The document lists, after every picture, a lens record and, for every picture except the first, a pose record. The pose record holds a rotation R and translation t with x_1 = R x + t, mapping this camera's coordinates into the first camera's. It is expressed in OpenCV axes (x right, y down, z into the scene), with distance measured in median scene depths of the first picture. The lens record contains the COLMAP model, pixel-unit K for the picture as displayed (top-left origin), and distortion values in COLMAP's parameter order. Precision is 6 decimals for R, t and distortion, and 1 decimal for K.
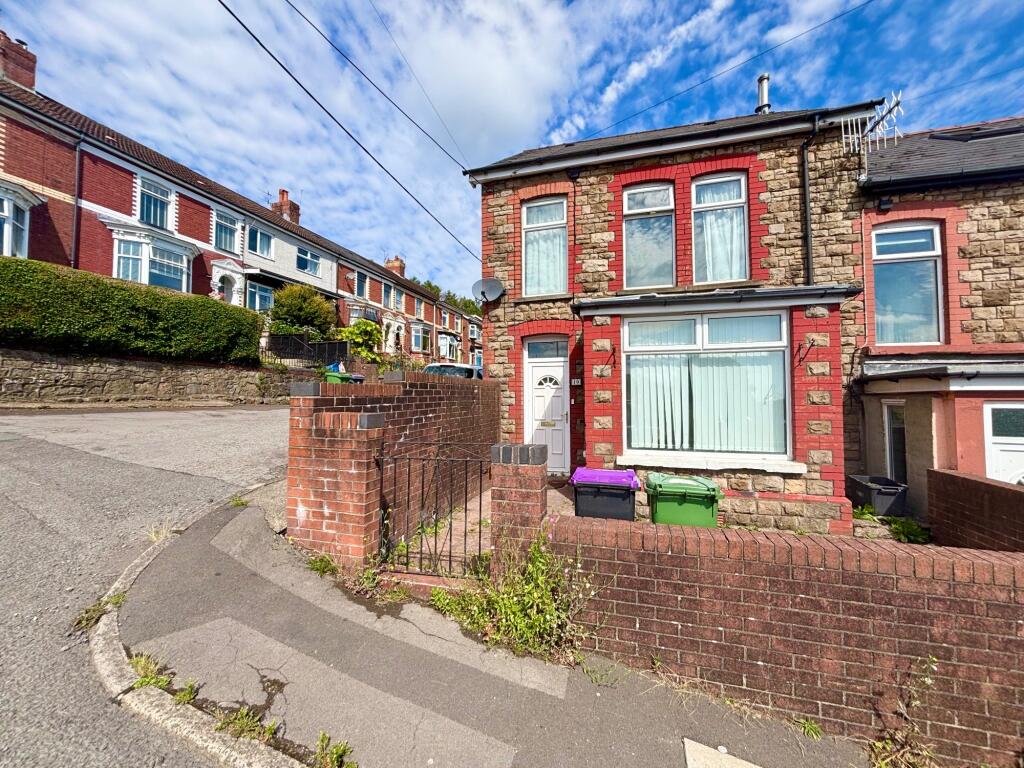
lens RADIAL K [[409.5, 0, 516.9], [0, 409.5, 383.7], [0, 0, 1]] dist [-0.003181, -0.000538]
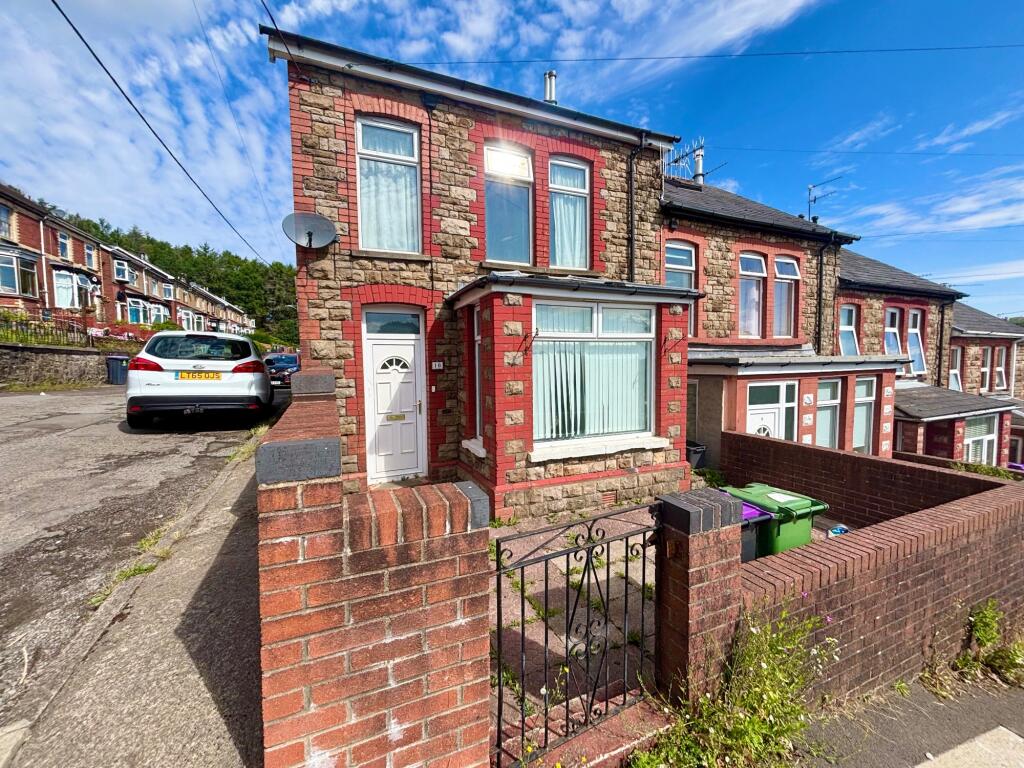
lens RADIAL K [[409.5, 0, 514.6], [0, 409.5, 382.0], [0, 0, 1]] dist [-0.003181, -0.000538]
pose [[0.769567, -0.042681, 0.637138, -0.297552], [-0.012652, 0.996549, 0.082039, -0.045779], [-0.638441, -0.071195, 0.766371, 0.288751]]
